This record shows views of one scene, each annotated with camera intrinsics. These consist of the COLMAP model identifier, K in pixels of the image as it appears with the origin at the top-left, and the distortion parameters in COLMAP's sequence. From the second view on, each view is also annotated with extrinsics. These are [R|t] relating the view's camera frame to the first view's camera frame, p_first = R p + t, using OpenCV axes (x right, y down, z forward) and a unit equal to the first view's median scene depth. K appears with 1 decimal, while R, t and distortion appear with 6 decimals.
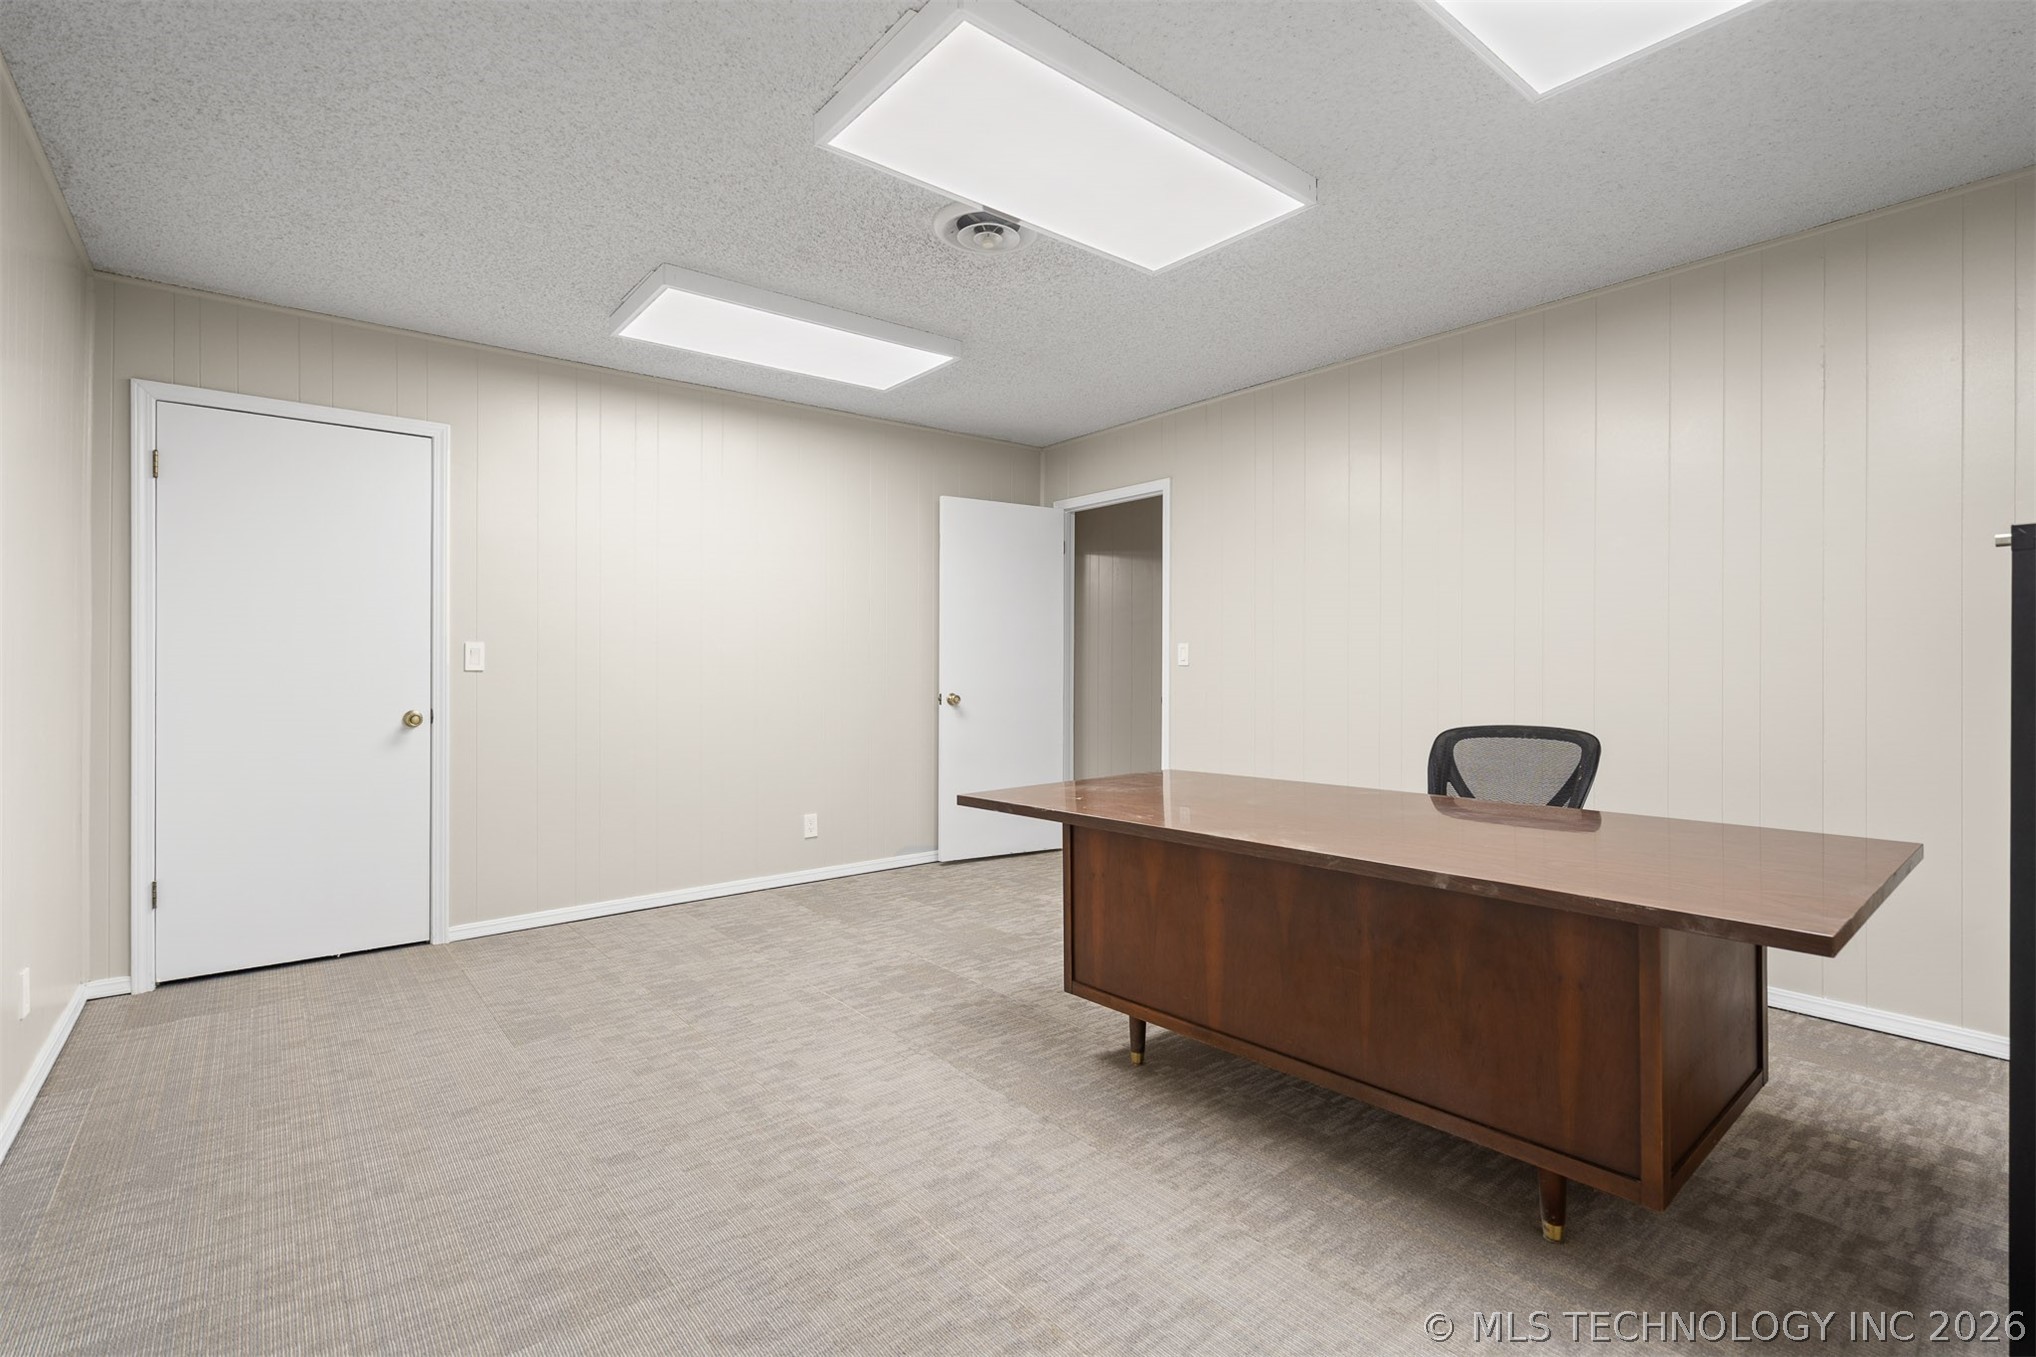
lens RADIAL K [[954.2, 0, 1015.2], [0, 954.2, 656.5], [0, 0, 1]] dist [0.001448, 0.001066]
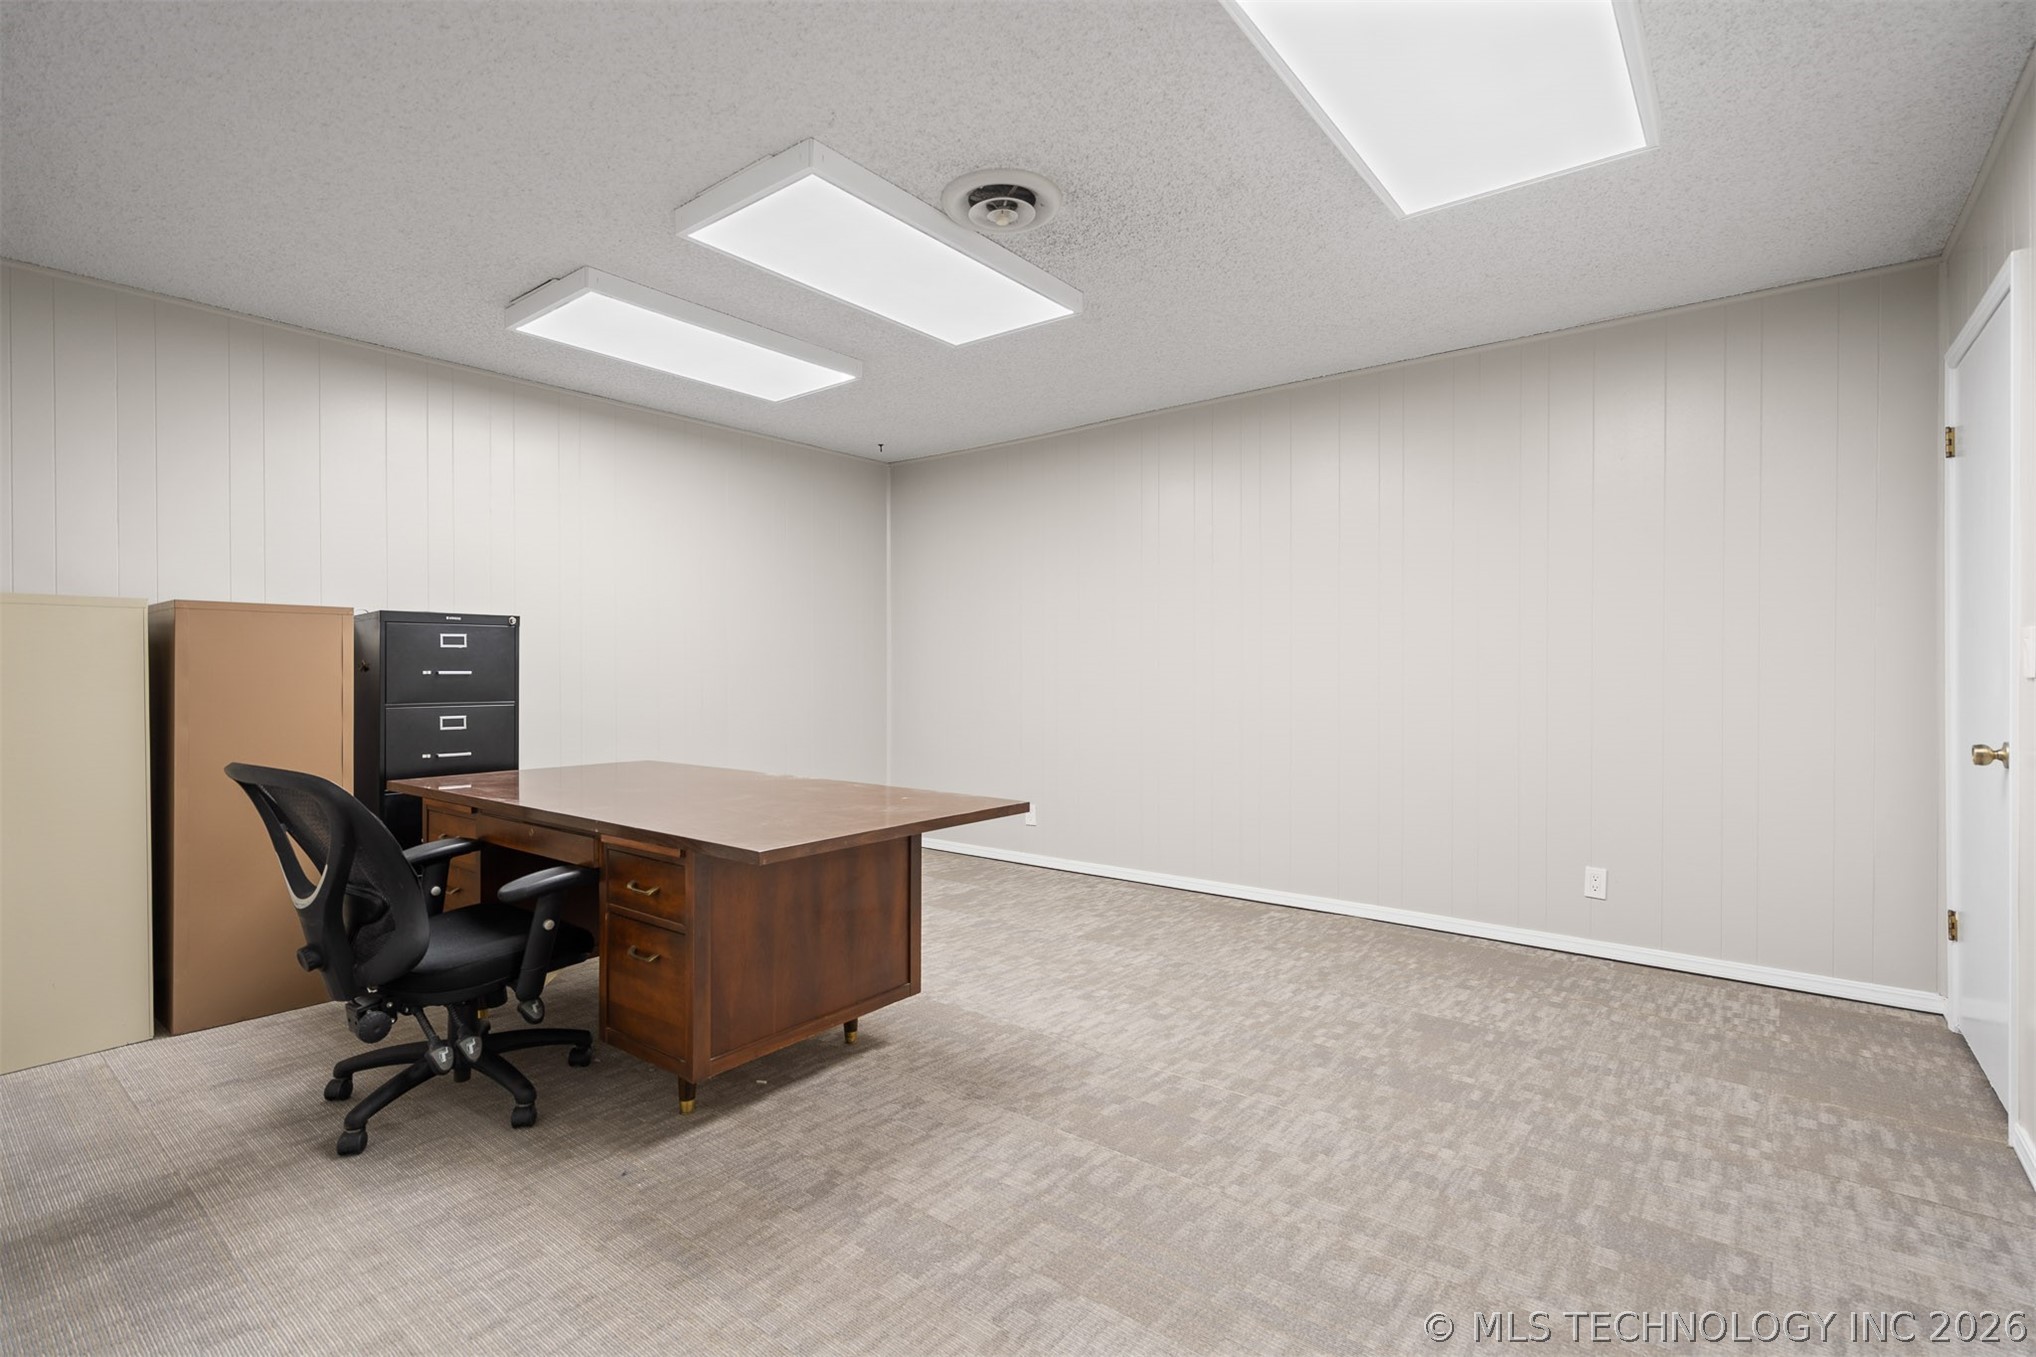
lens RADIAL K [[954.2, 0, 1015.2], [0, 954.2, 656.5], [0, 0, 1]] dist [0.001448, 0.001066]
pose [[-0.978061, 0.000526, -0.208316, 0.145964], [0.005432, 0.999721, -0.022976, 0.016336], [0.208246, -0.023603, -0.977792, 1.792930]]
